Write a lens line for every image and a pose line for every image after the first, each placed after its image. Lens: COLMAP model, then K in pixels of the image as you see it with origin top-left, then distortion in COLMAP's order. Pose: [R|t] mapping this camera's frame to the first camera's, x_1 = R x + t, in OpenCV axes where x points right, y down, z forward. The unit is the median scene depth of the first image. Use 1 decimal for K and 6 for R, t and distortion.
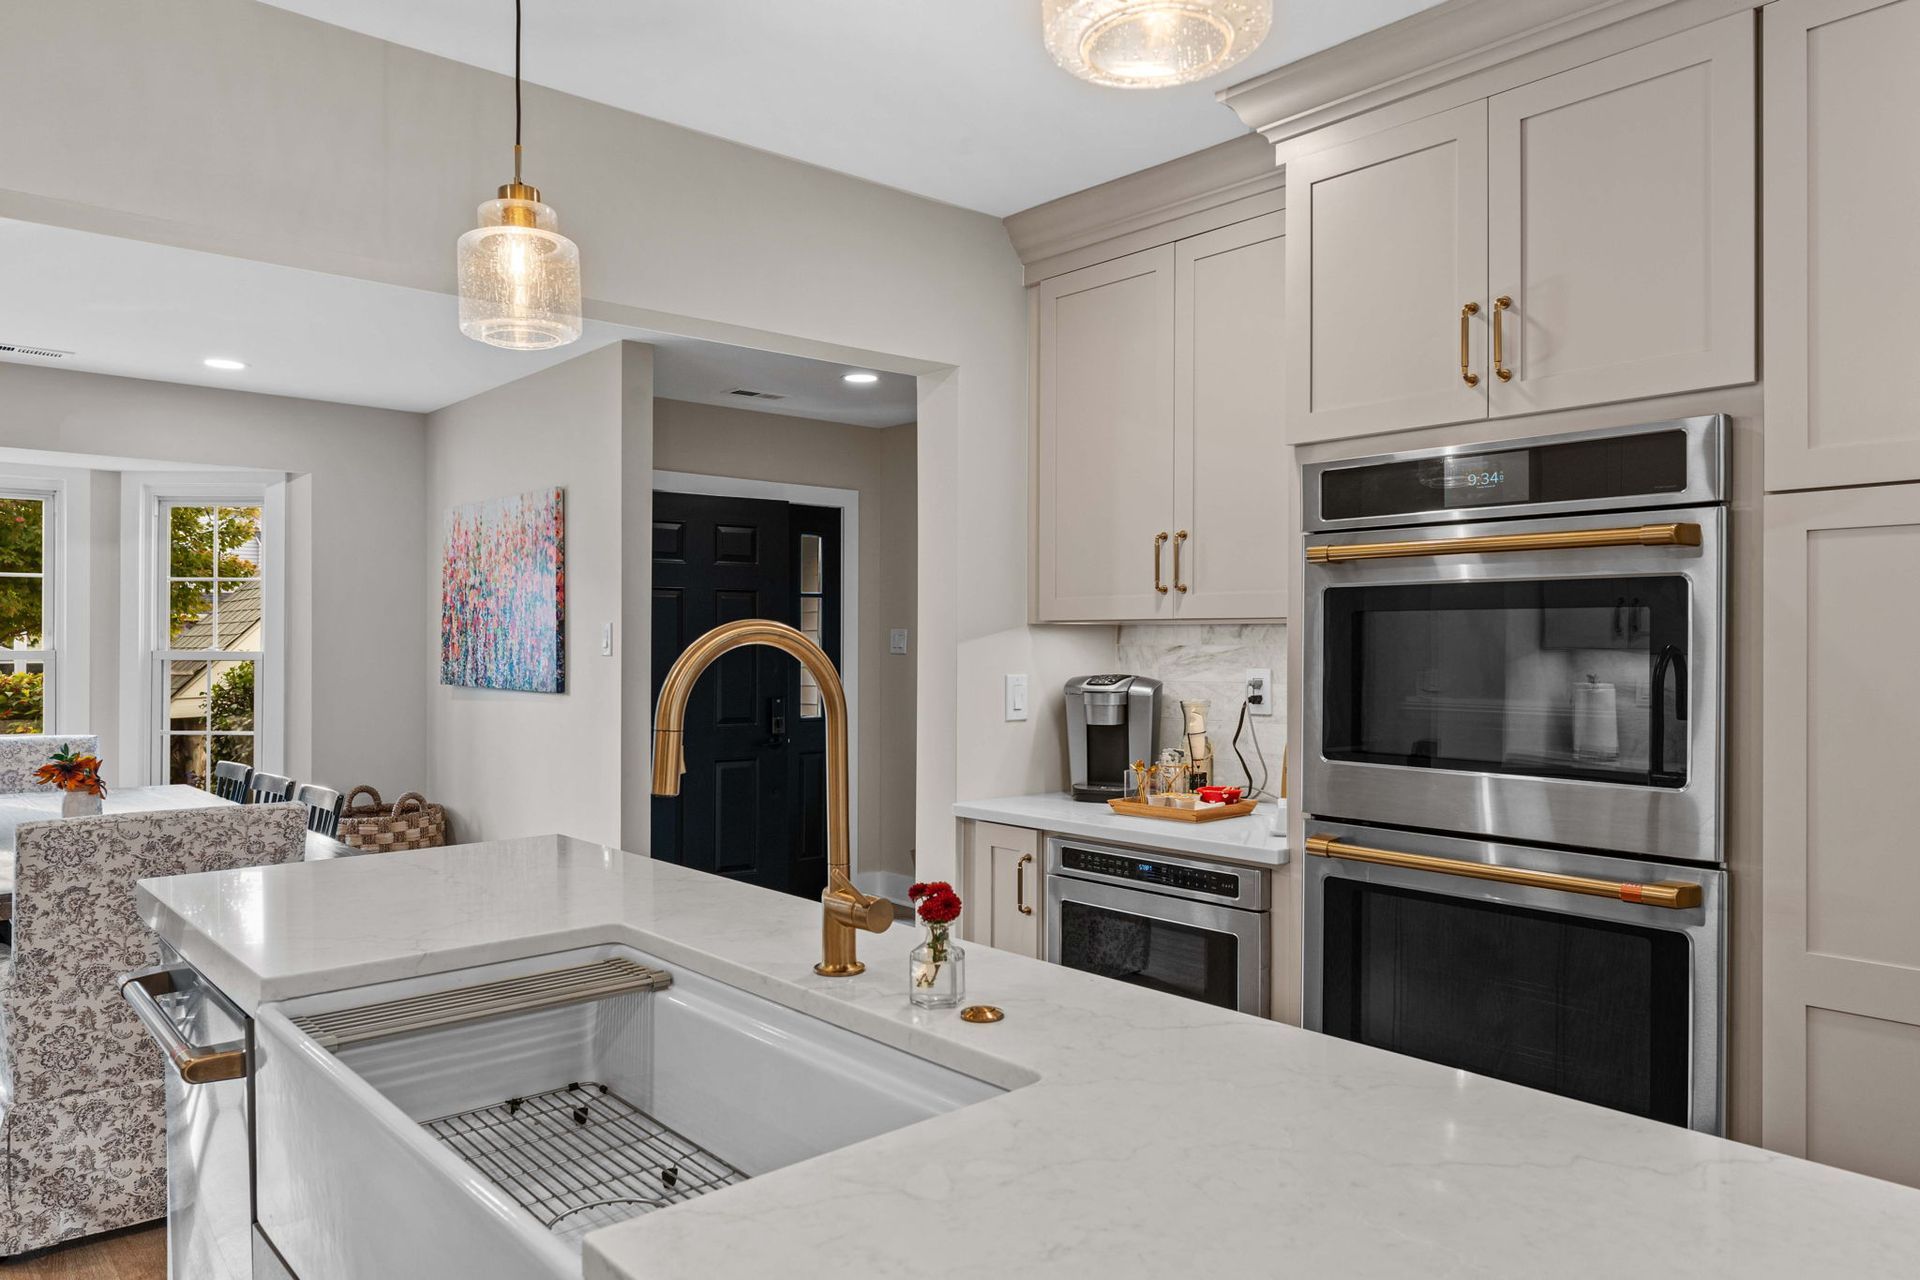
lens RADIAL K [[1269.4, 0, 952.6], [0, 1269.4, 639.5], [0, 0, 1]] dist [0.003384, -0.000830]
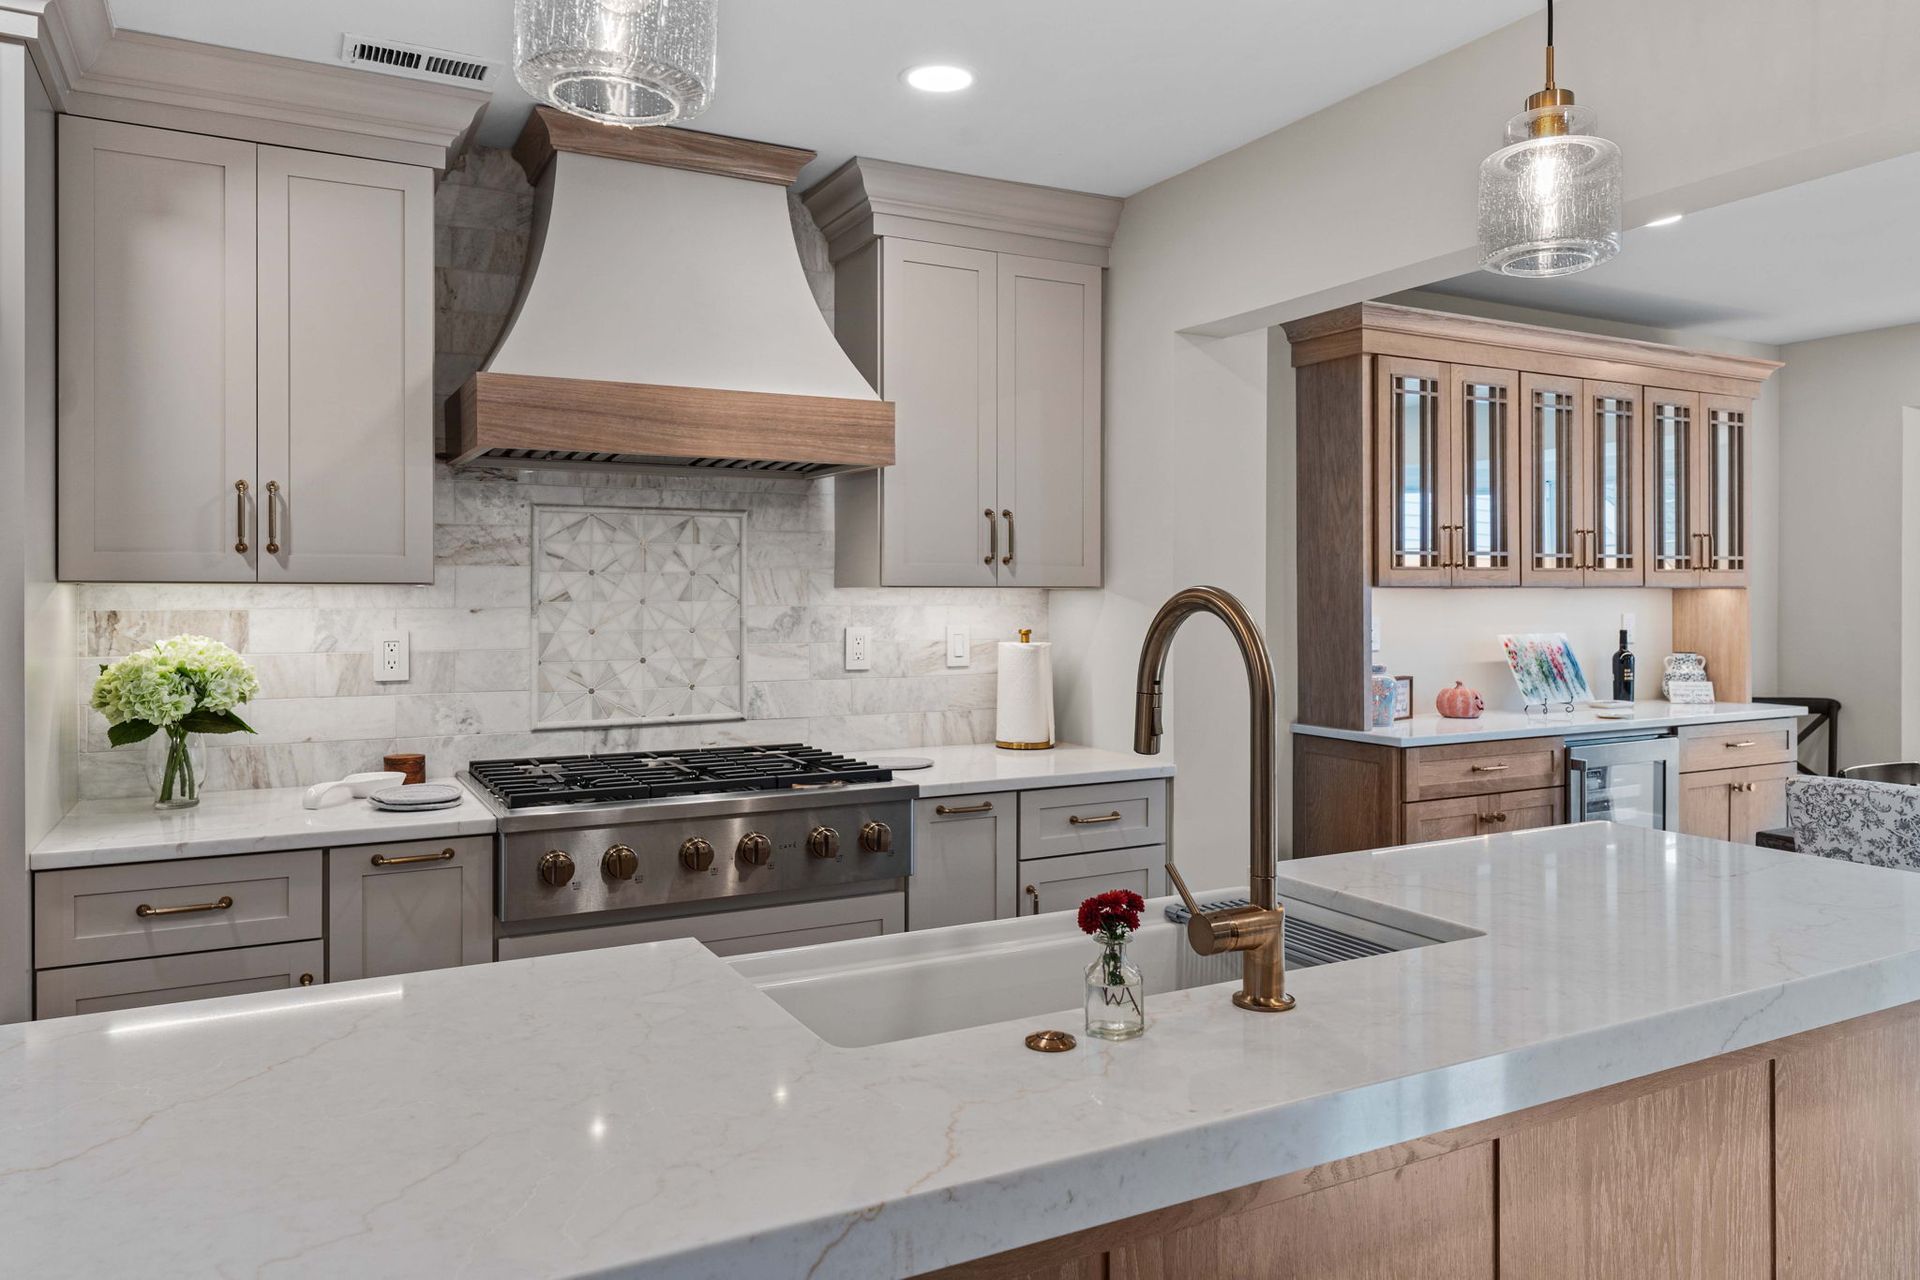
lens RADIAL K [[1286.0, 0, 960.2], [0, 1286.0, 600.2], [0, 0, 1]] dist [0.001771, -0.001046]
pose [[-0.228342, 0.005675, -0.973565, 0.414959], [0.002115, 0.999984, 0.005333, -0.005399], [0.973579, -0.000842, -0.228350, 0.530409]]
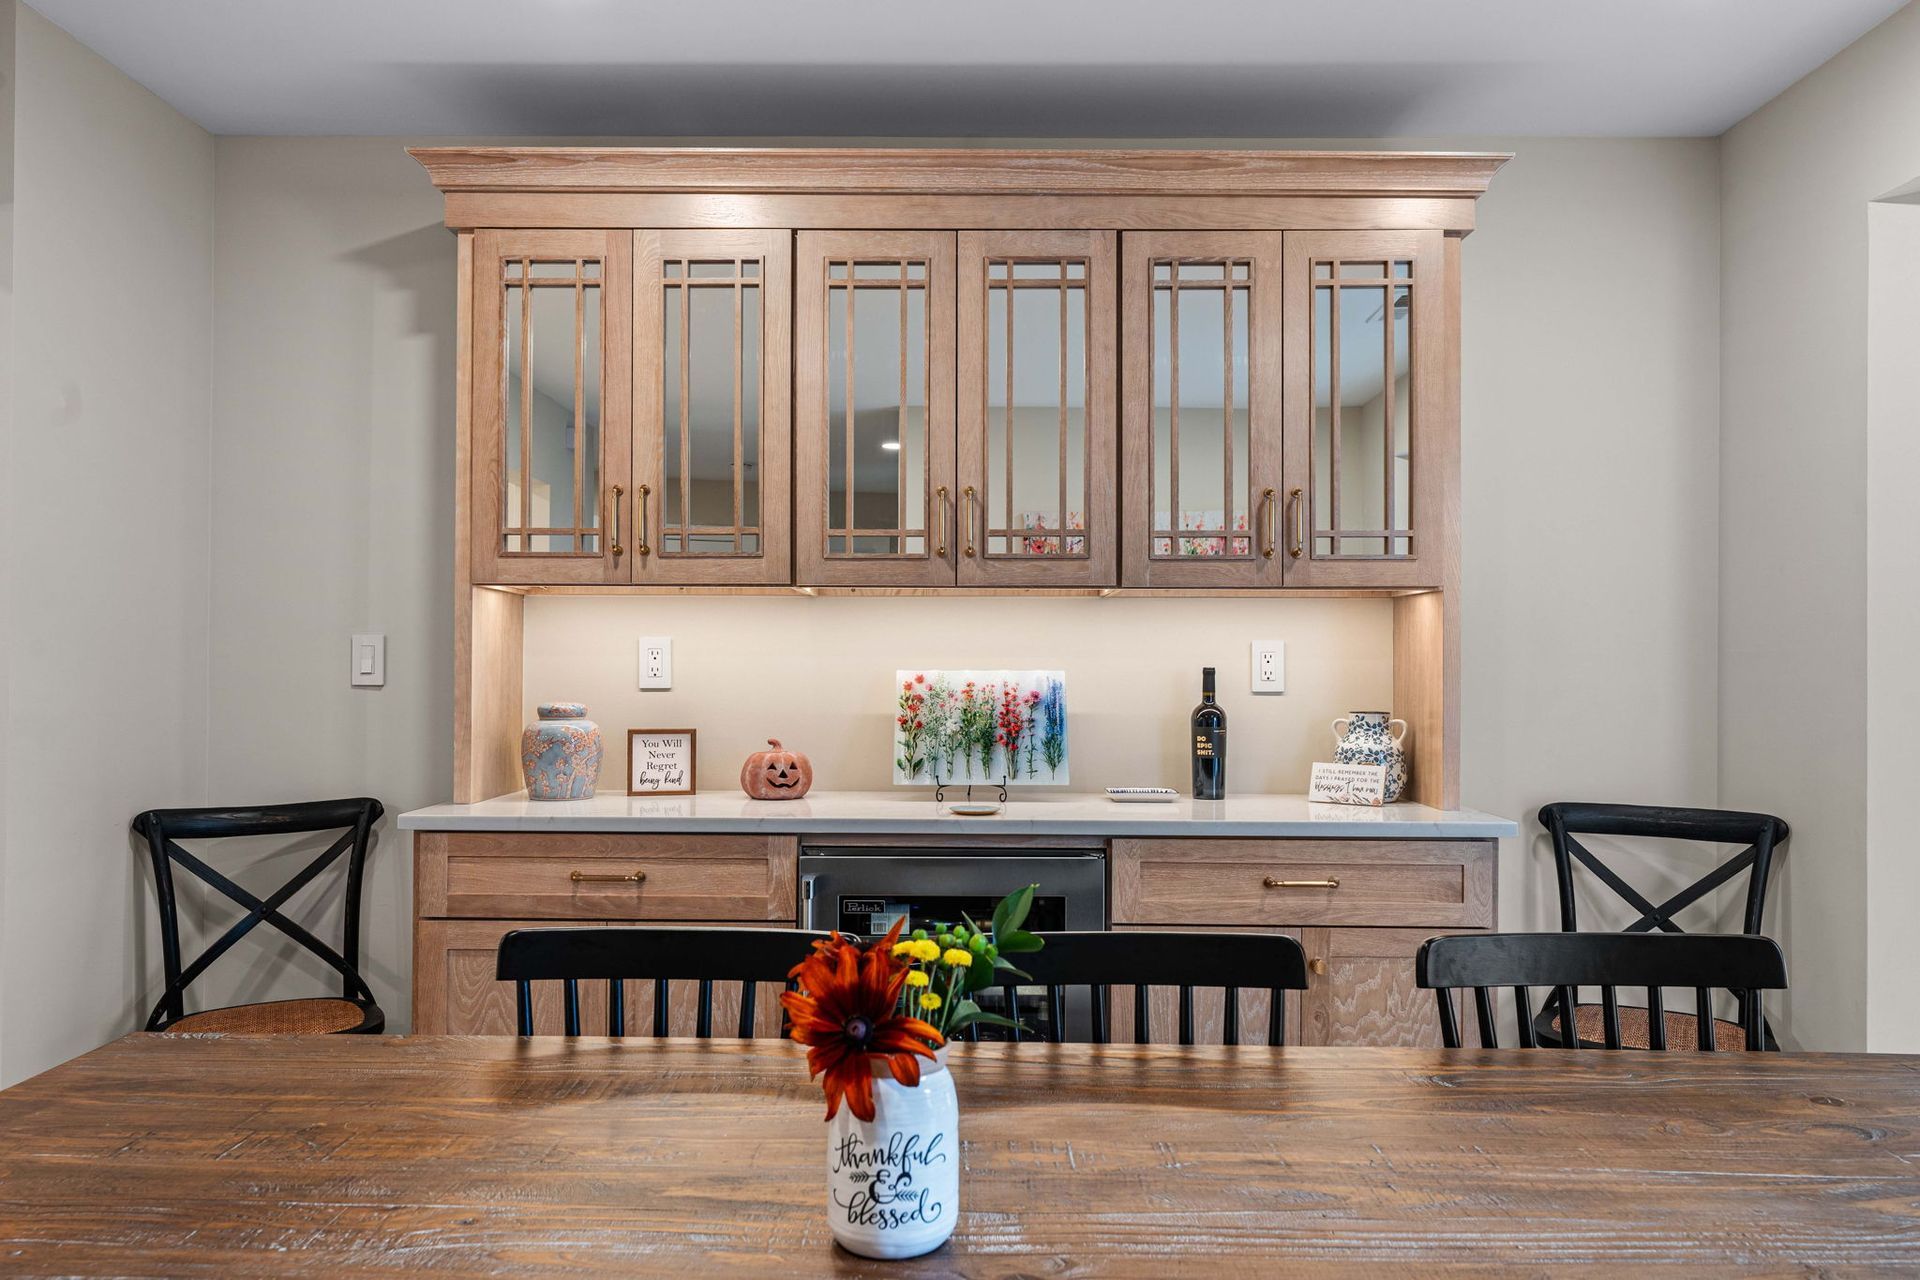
lens RADIAL K [[1276.4, 0, 959.2], [0, 1276.4, 653.7], [0, 0, 1]] dist [0.002900, -0.001299]
pose [[-0.668269, -0.011934, -0.743824, -0.648175], [-0.004930, 0.999920, -0.011613, 0.049012], [0.743903, -0.004094, -0.668275, 1.551419]]
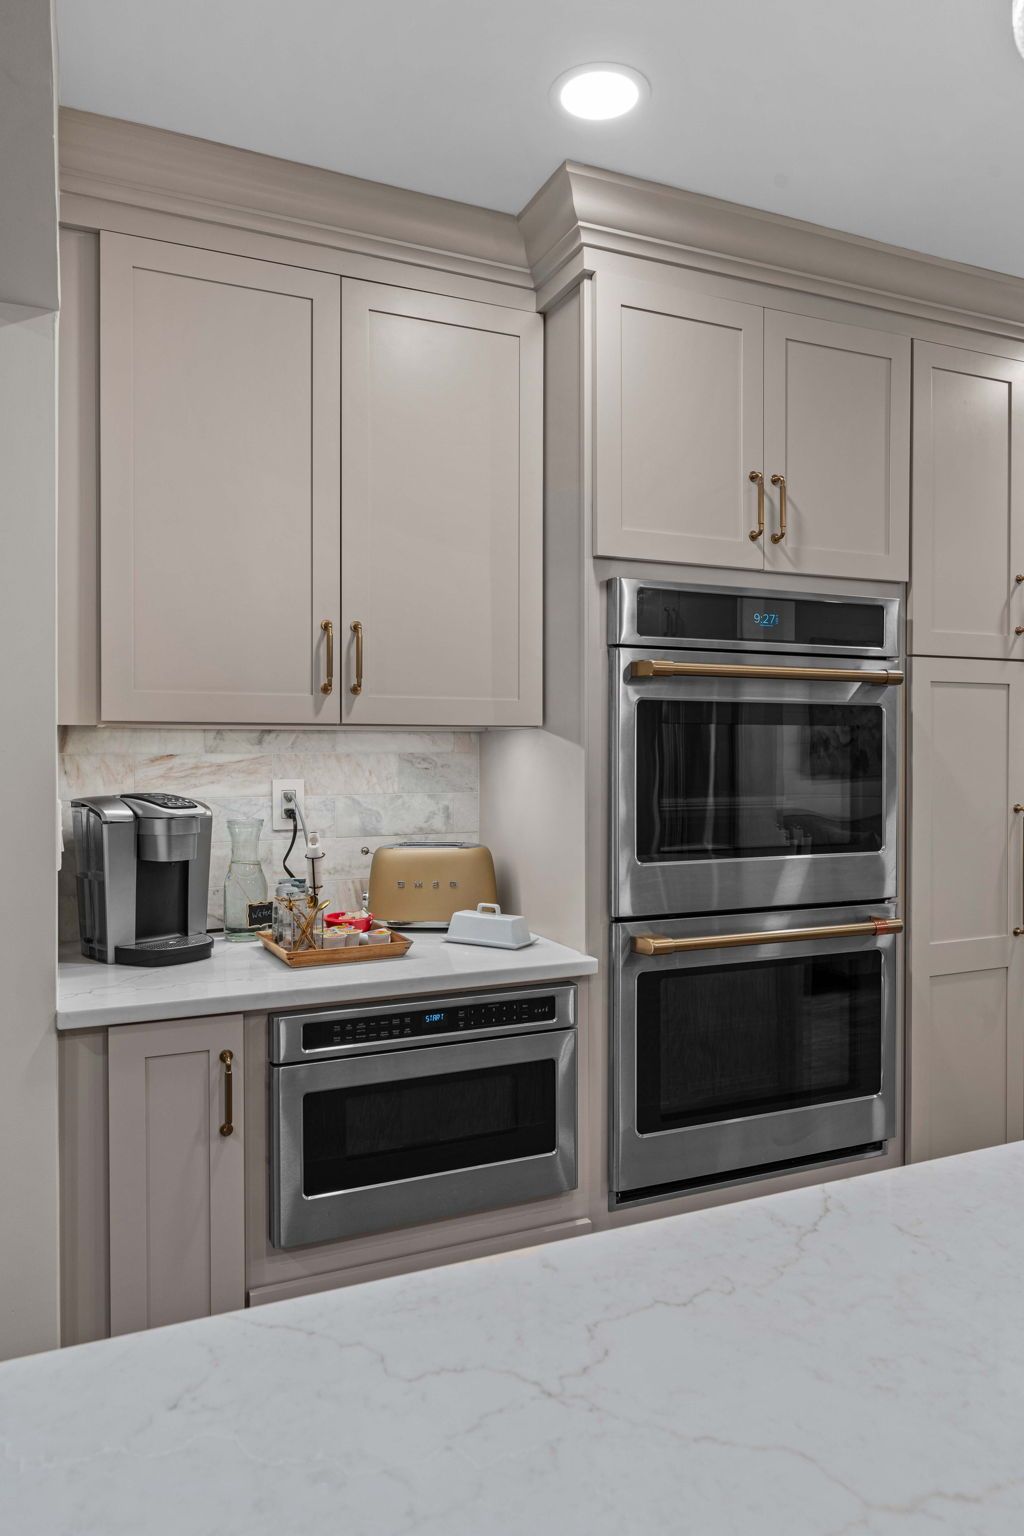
lens RADIAL K [[1023.3, 0, 515.9], [0, 1023.3, 760.7], [0, 0, 1]] dist [0.002609, -0.002176]
pose [[0.301701, -0.015602, 0.953275, -0.468118], [-0.003526, 0.999841, 0.017480, -0.004223], [-0.953396, -0.008634, 0.301598, 0.721273]]
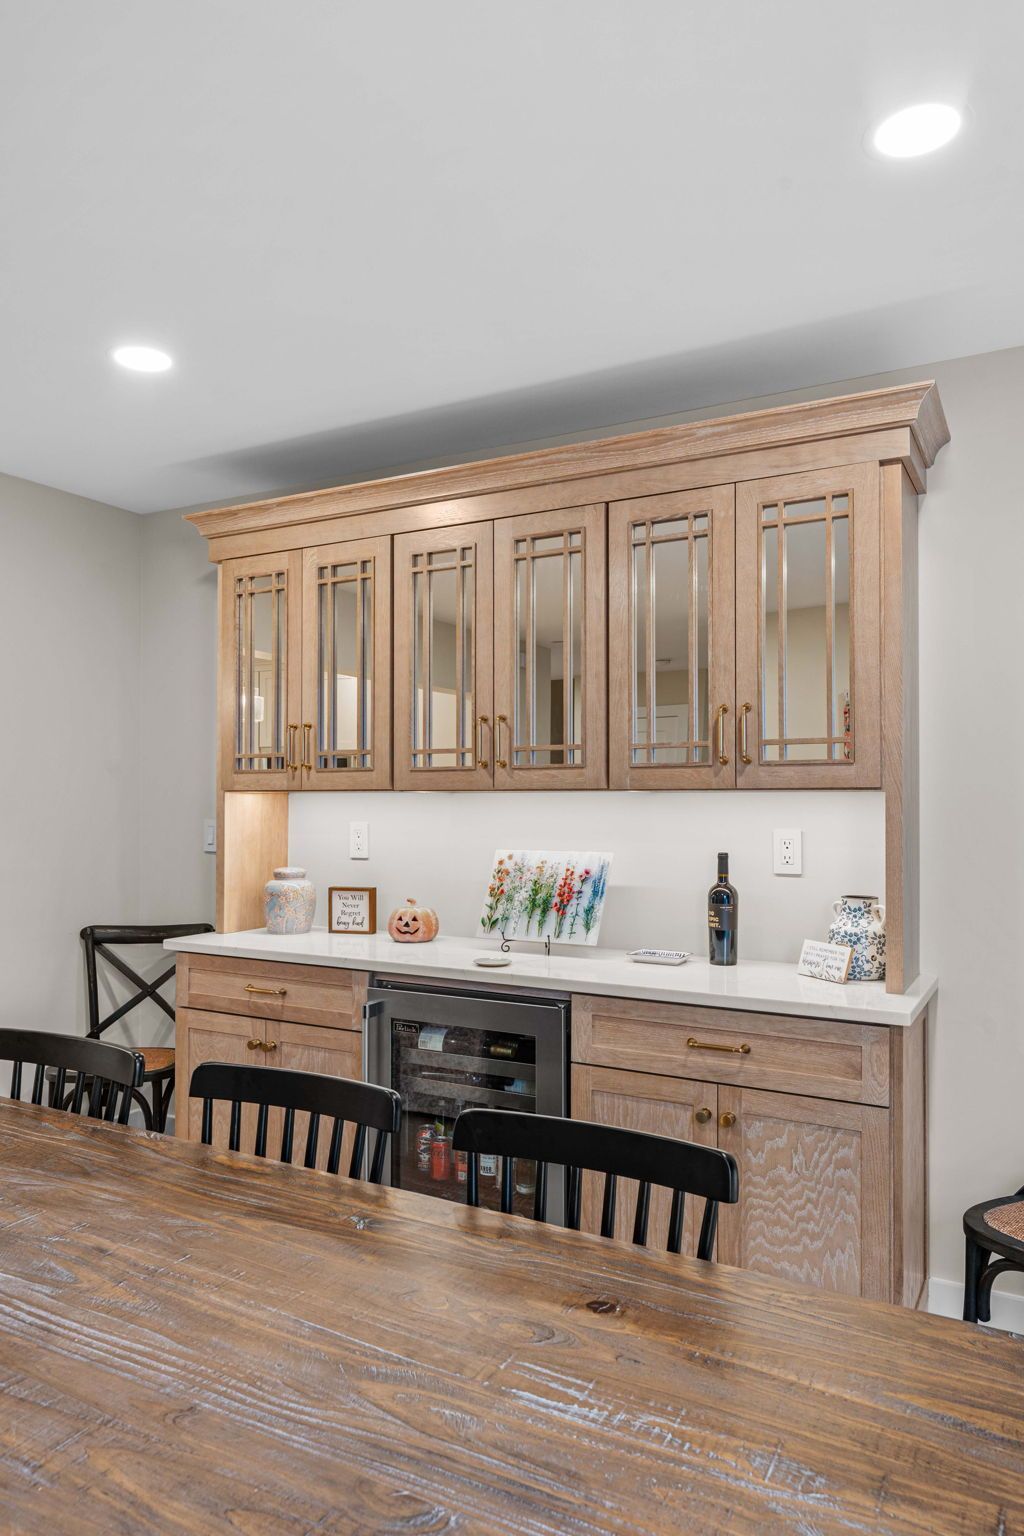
lens RADIAL K [[1014.0, 0, 515.7], [0, 1014.0, 787.5], [0, 0, 1]] dist [0.004527, -0.000439]
pose [[-0.941365, -0.007521, -0.337306, -1.031781], [-0.002900, 0.999895, -0.014201, -0.000086], [0.337377, -0.012390, -0.941288, 1.852763]]
